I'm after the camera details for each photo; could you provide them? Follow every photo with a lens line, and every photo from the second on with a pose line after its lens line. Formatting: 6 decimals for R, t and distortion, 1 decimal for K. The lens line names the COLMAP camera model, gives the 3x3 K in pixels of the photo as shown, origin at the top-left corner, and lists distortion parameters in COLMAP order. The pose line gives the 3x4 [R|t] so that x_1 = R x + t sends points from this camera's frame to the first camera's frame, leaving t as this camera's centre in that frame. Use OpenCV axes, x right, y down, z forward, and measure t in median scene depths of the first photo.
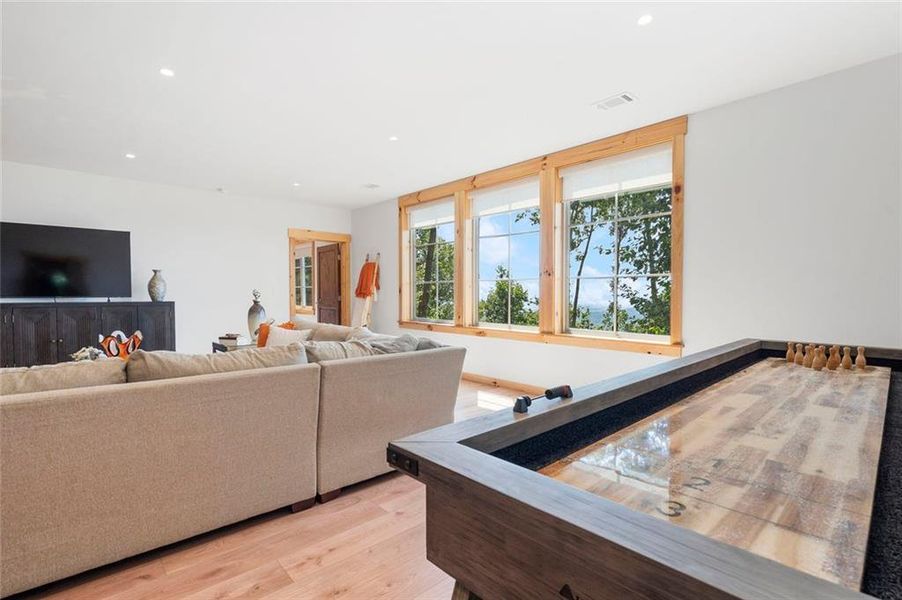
lens RADIAL K [[421.1, 0, 422.4], [0, 421.1, 300.5], [0, 0, 1]] dist [-0.000168, 0.001085]
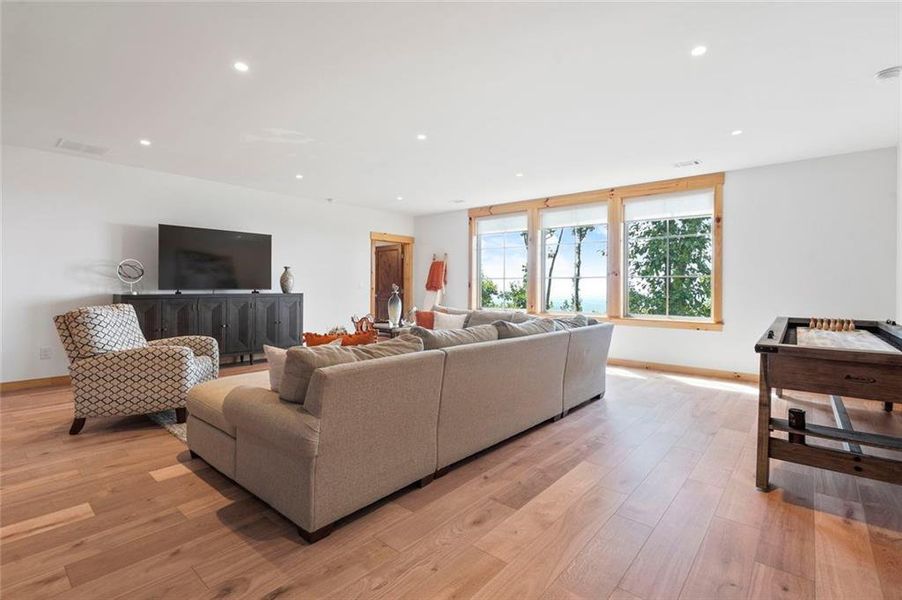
lens RADIAL K [[421.1, 0, 422.0], [0, 421.1, 279.2], [0, 0, 1]] dist [-0.000168, 0.001085]
pose [[0.992603, 0.007628, 0.121162, -0.397916], [-0.003448, 0.999393, -0.034679, 0.002550], [-0.121353, 0.034004, 0.992027, -0.227805]]
